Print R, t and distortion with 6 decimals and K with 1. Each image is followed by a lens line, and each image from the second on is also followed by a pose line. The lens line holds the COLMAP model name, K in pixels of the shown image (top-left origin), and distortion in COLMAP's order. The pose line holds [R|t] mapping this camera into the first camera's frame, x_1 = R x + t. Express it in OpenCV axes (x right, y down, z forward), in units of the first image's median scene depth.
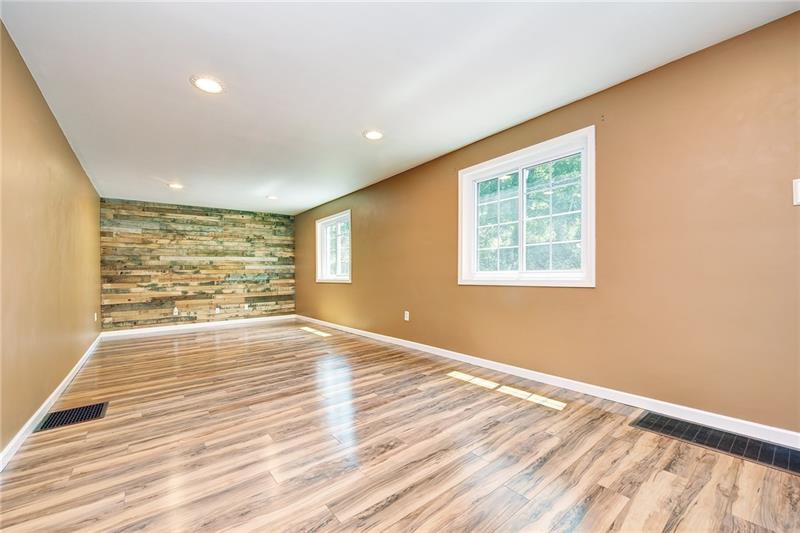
lens RADIAL K [[322.3, 0, 400.2], [0, 322.3, 271.3], [0, 0, 1]] dist [-0.008282, -0.000965]
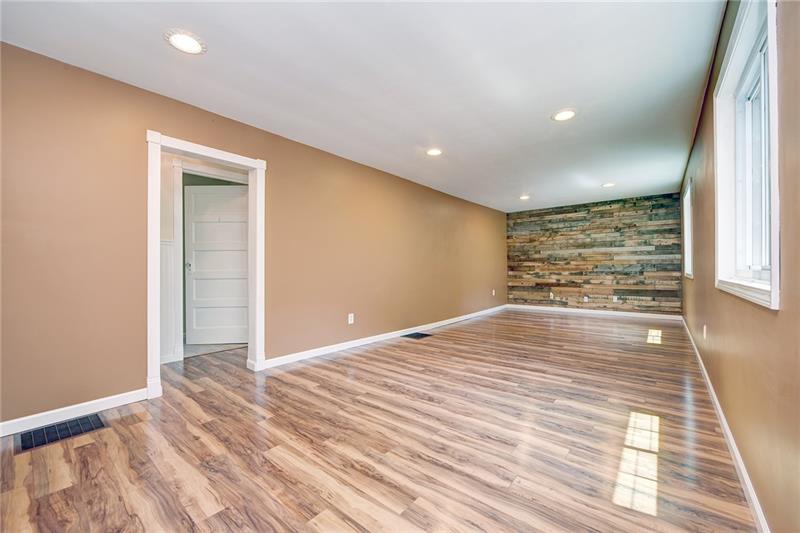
lens RADIAL K [[322.3, 0, 398.6], [0, 322.3, 266.9], [0, 0, 1]] dist [-0.008282, -0.000965]
pose [[0.195308, 0.012069, -0.980668, 0.423143], [0.009026, 0.999860, 0.014102, -0.006967], [0.980700, -0.011606, 0.195172, 0.212861]]
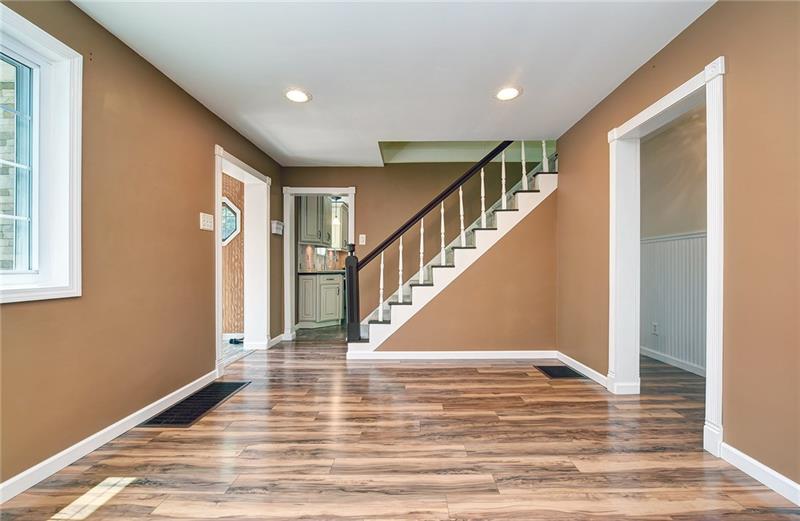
lens RADIAL K [[327.7, 0, 412.0], [0, 327.7, 261.7], [0, 0, 1]] dist [-0.000058, 0.000294]
pose [[-0.783463, 0.025764, 0.620904, -0.177090], [0.014448, 0.999625, -0.023248, 0.001104], [-0.621270, -0.009243, -0.783542, 0.519253]]
